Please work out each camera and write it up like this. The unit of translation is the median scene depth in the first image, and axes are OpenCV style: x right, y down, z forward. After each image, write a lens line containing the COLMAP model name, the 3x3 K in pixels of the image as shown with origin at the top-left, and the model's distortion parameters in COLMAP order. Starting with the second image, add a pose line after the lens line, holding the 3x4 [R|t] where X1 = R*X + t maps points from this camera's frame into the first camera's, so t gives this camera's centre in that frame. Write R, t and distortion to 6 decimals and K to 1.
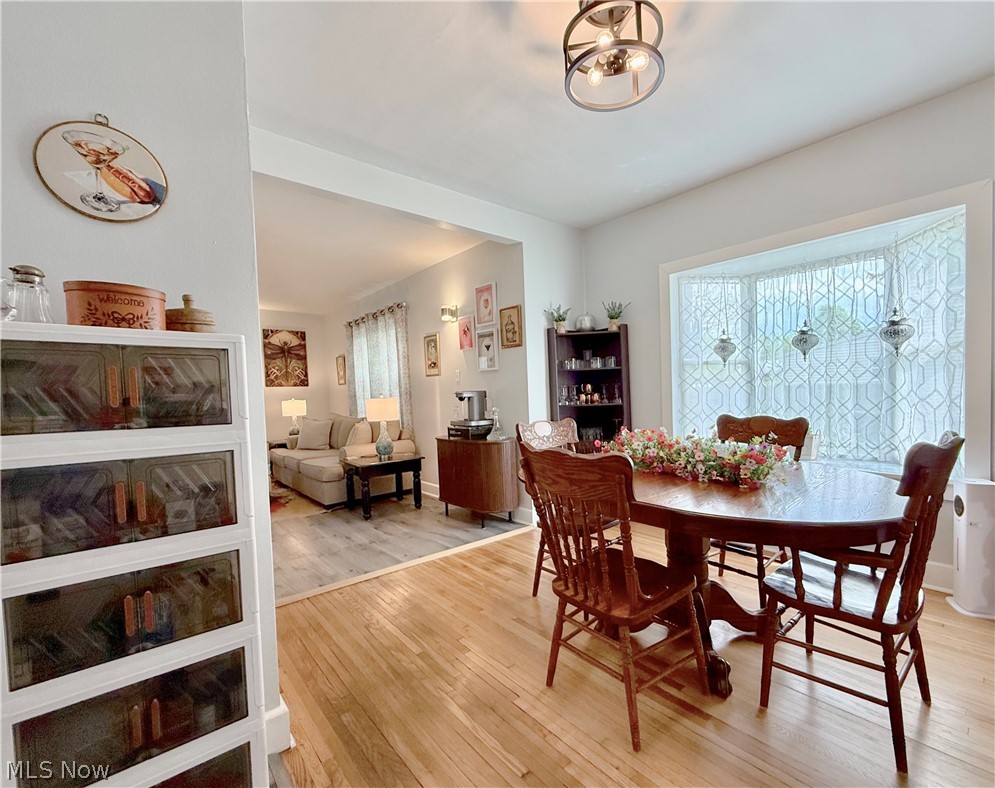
lens RADIAL K [[446.6, 0, 540.7], [0, 446.6, 409.0], [0, 0, 1]] dist [-0.000387, -0.000626]
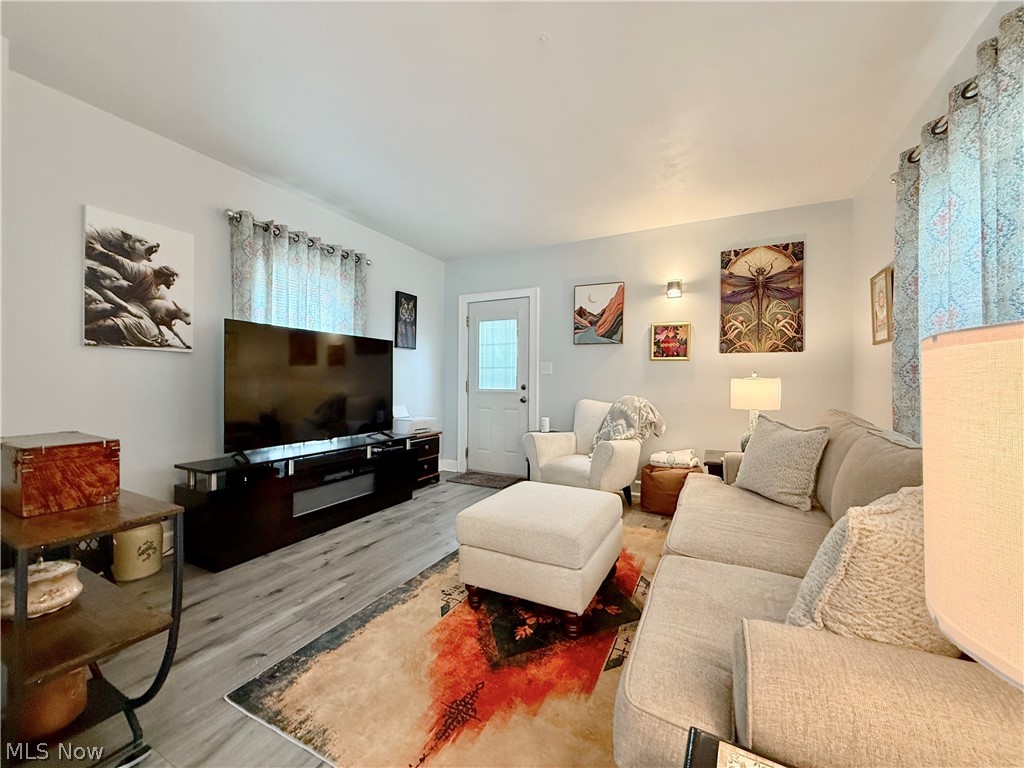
lens RADIAL K [[407.1, 0, 513.9], [0, 407.1, 386.8], [0, 0, 1]] dist [-0.002330, 0.000360]
pose [[0.353850, 0.042238, -0.934348, -0.377458], [-0.053786, 0.998246, 0.024758, -0.009675], [0.933754, 0.041494, 0.355501, 0.972927]]
